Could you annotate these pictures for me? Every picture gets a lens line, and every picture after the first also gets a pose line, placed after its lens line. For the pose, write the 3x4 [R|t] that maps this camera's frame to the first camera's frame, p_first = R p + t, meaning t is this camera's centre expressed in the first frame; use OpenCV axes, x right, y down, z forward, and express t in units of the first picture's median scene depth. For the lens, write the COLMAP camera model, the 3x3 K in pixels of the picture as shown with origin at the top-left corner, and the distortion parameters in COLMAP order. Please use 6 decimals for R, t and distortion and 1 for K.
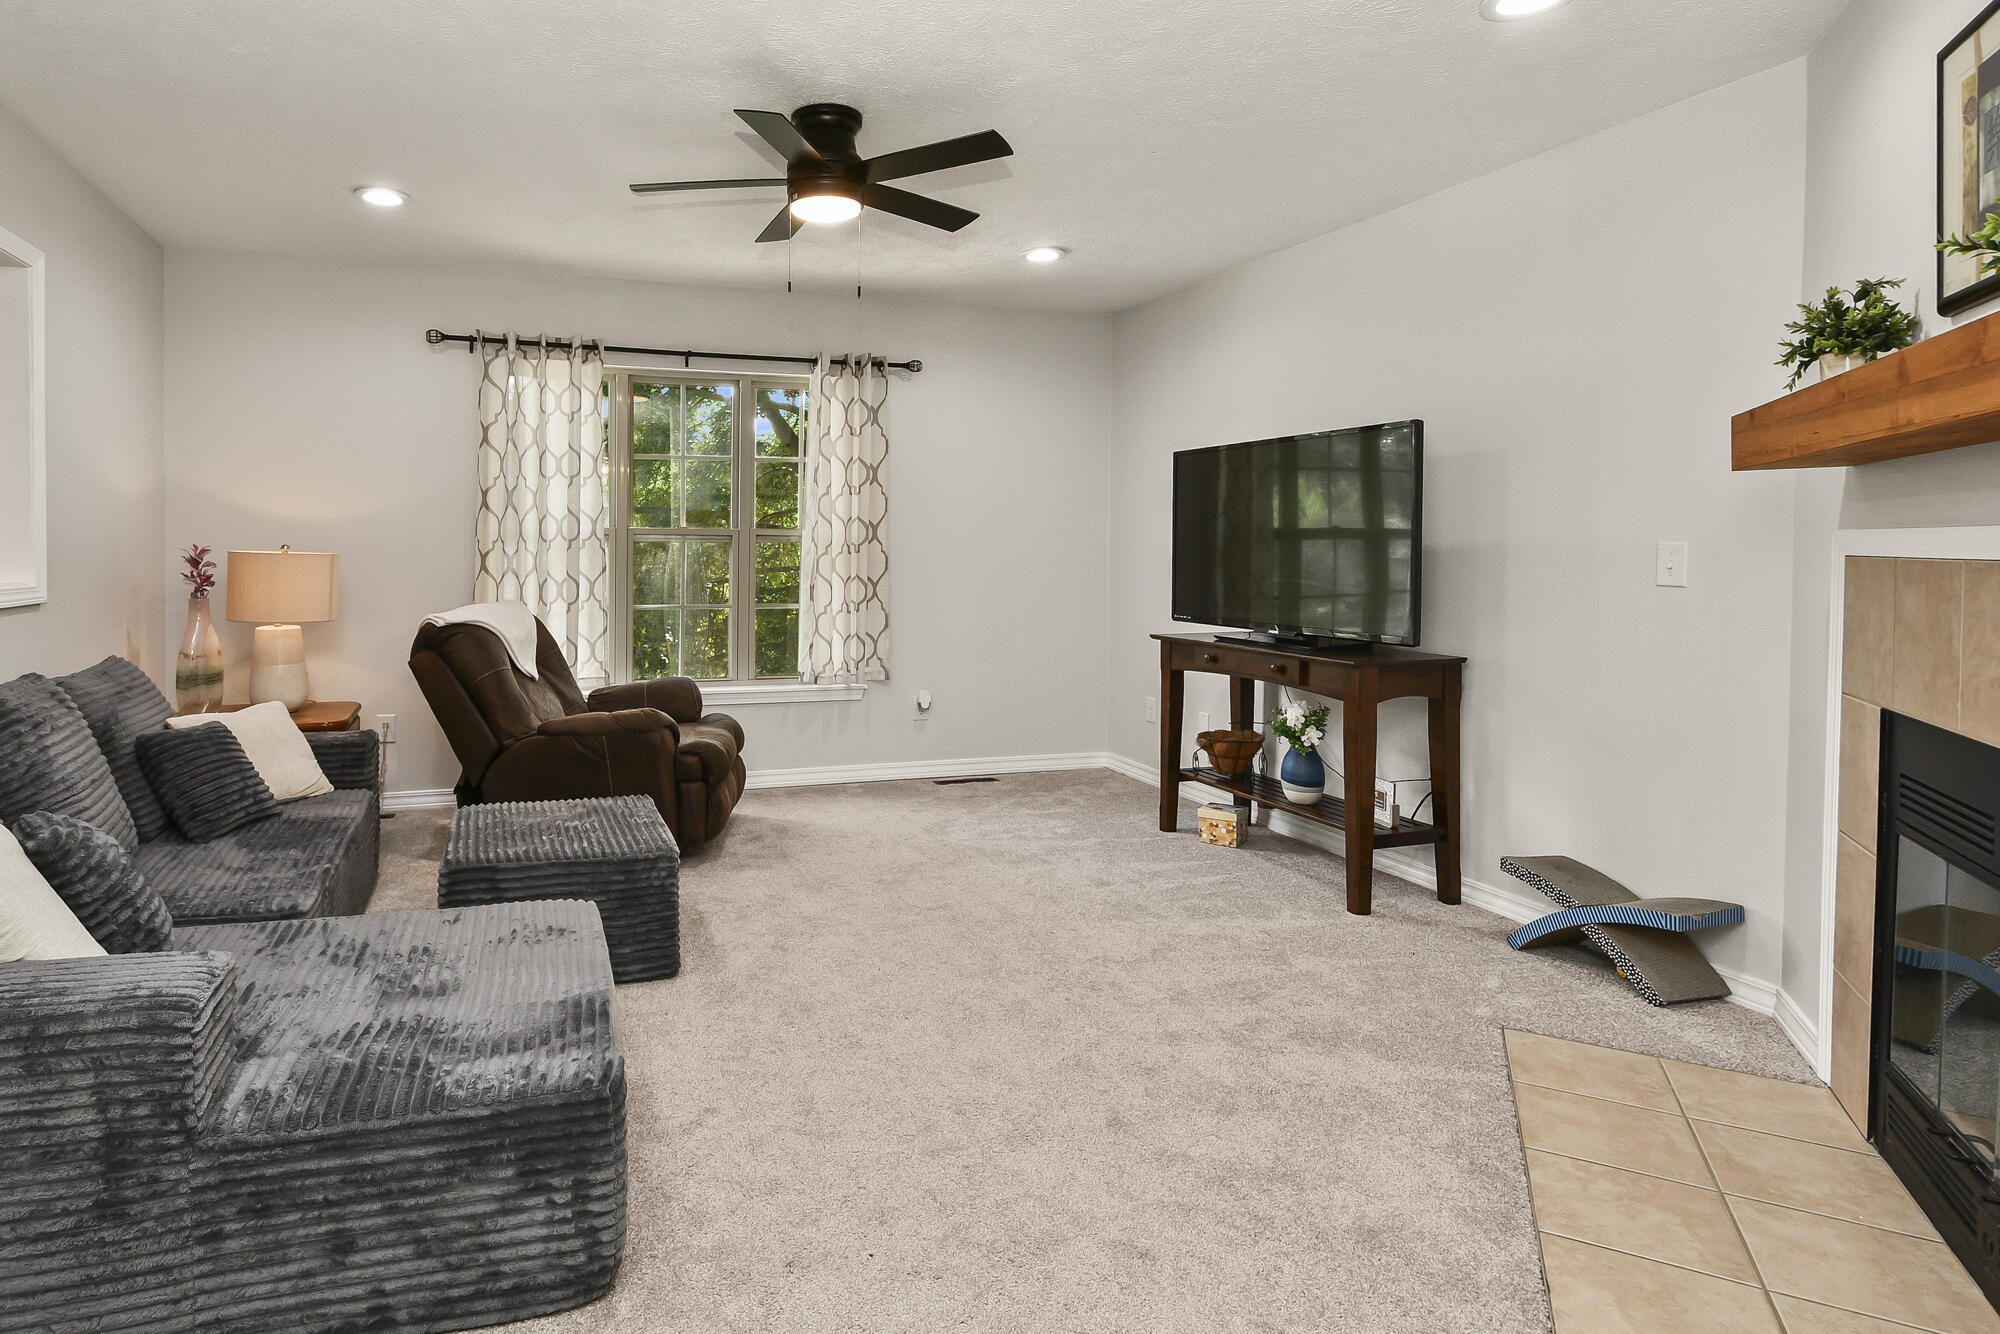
lens RADIAL K [[1009.8, 0, 784.9], [0, 1009.8, 567.6], [0, 0, 1]] dist [0.000707, -0.013775]
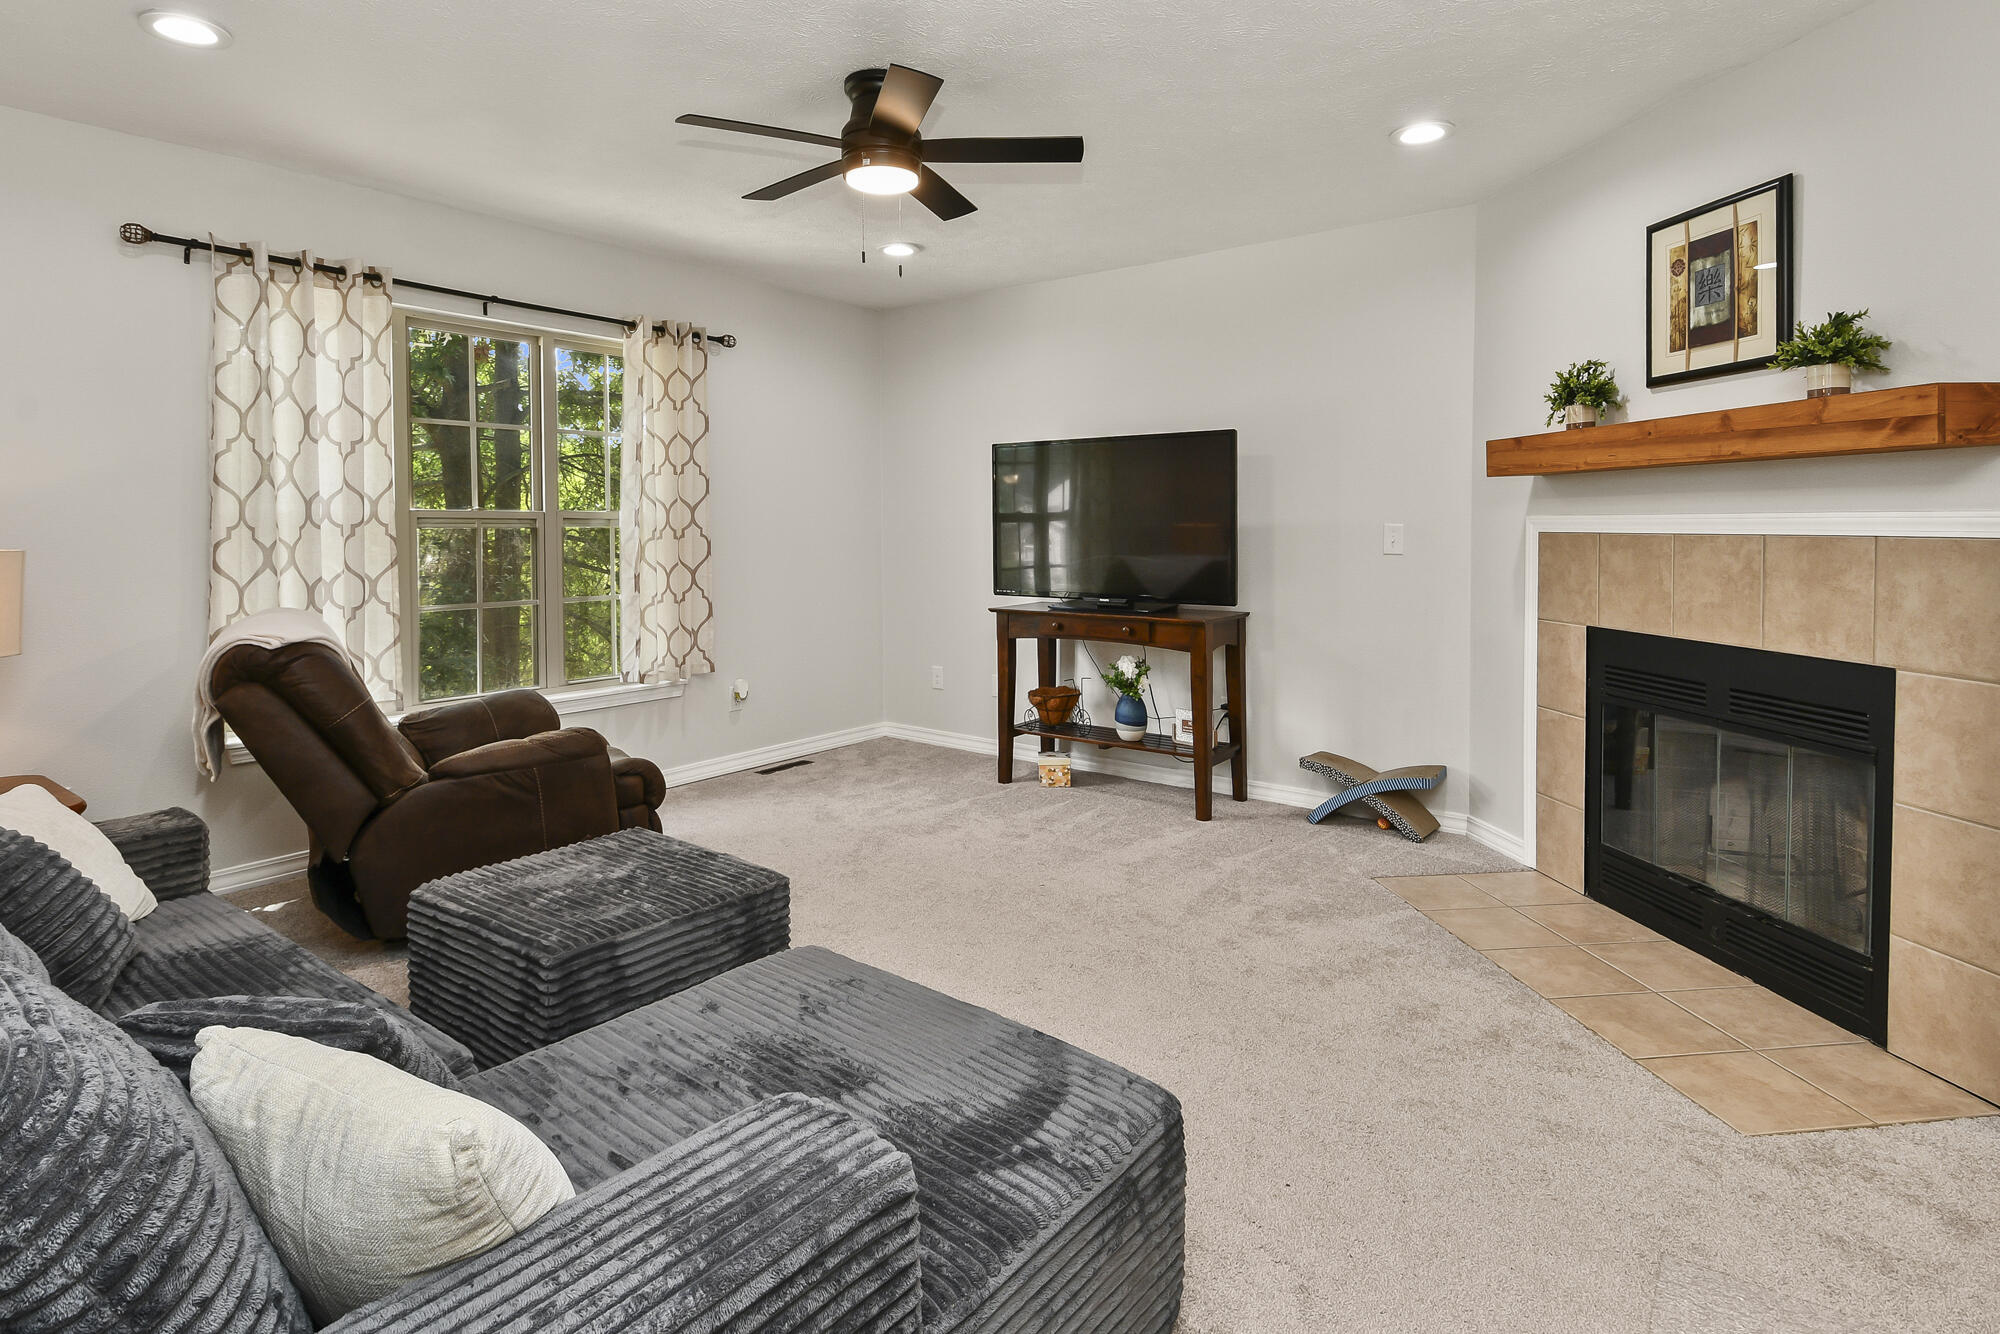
lens RADIAL K [[1000.6, 0, 1000.3], [0, 1000.6, 558.0], [0, 0, 1]] dist [0.001254, -0.014177]
pose [[0.811155, -0.024269, 0.584327, -0.339786], [0.018777, 0.999704, 0.015455, -0.007240], [-0.584529, -0.001564, 0.811371, 0.128708]]
